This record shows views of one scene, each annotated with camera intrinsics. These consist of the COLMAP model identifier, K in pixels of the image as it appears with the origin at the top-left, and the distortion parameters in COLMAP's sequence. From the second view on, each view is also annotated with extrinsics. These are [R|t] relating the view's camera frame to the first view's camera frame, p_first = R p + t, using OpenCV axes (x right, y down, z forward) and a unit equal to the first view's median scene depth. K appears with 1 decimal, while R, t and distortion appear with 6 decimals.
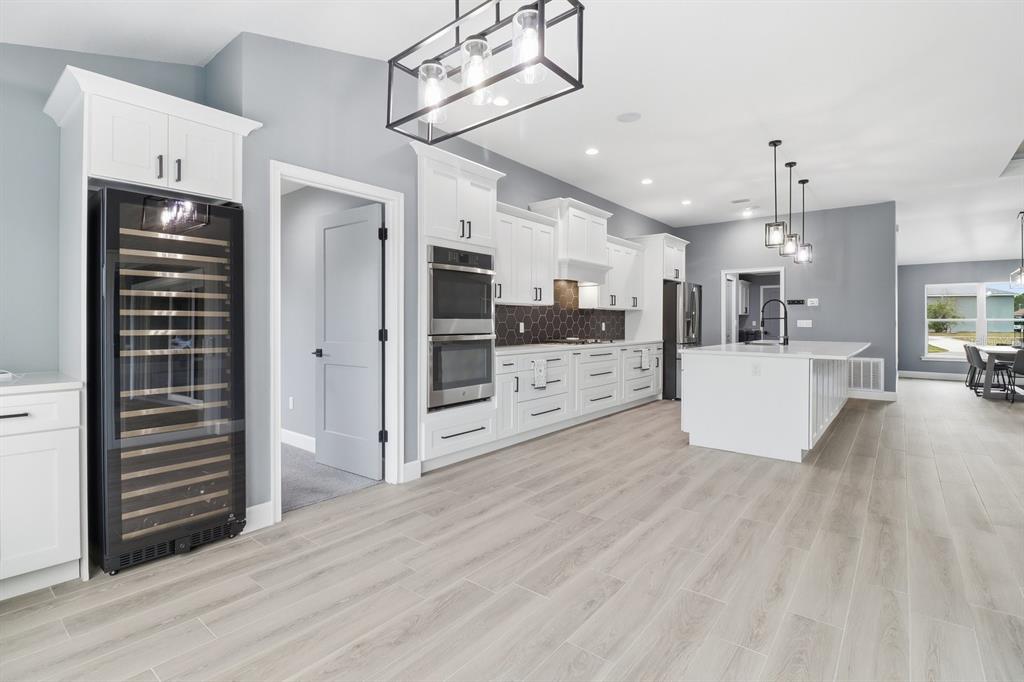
lens RADIAL K [[480.0, 0, 511.0], [0, 480.0, 332.1], [0, 0, 1]] dist [-0.012845, -0.000952]
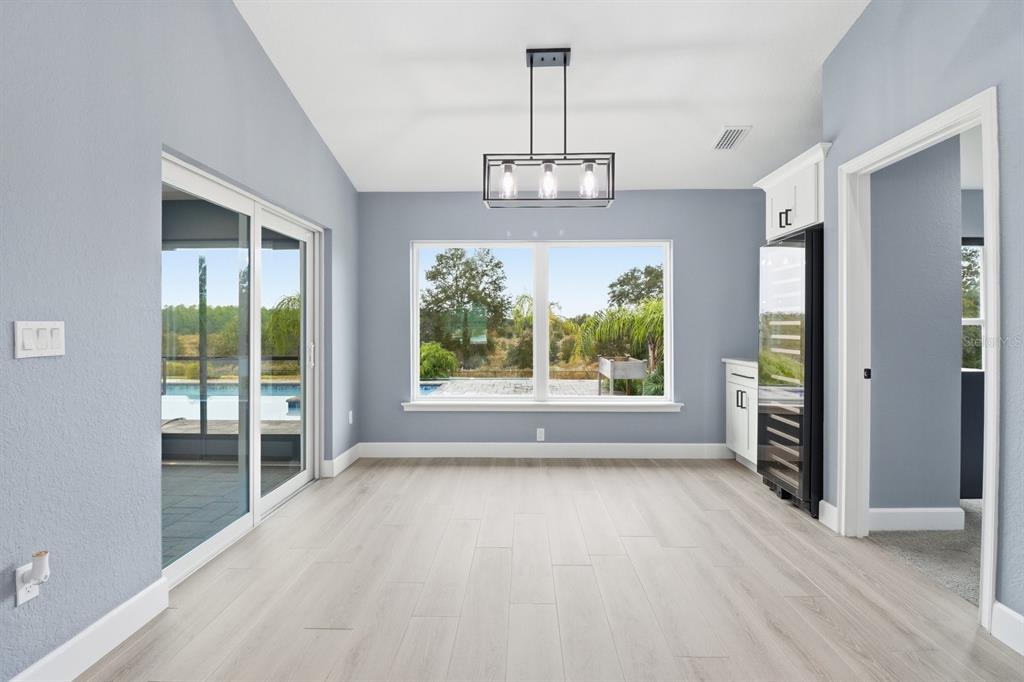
lens RADIAL K [[480.0, 0, 508.9], [0, 480.0, 332.7], [0, 0, 1]] dist [-0.012845, -0.000952]
pose [[-0.799087, 0.004782, -0.601197, 0.657440], [-0.011057, 0.999682, 0.022648, -0.028844], [0.601114, 0.024745, -0.798780, 1.408165]]
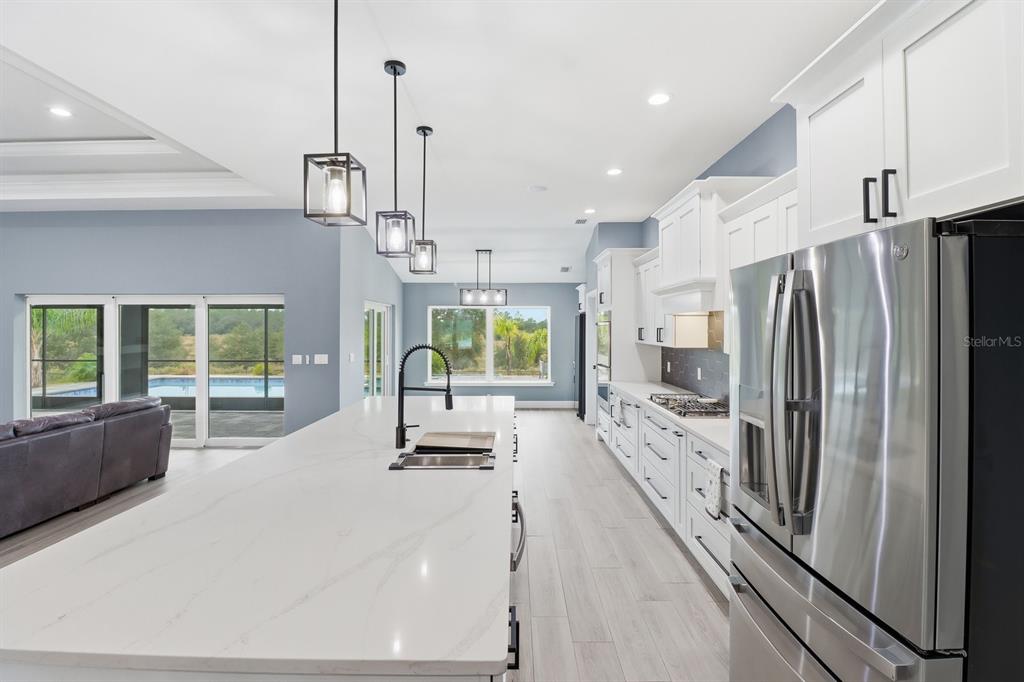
lens RADIAL K [[480.0, 0, 518.1], [0, 480.0, 335.8], [0, 0, 1]] dist [-0.012845, -0.000952]
pose [[-0.774437, 0.004205, -0.632637, 1.672819], [-0.015646, 0.999545, 0.025797, -0.190256], [0.632458, 0.029876, -0.774018, 3.068929]]
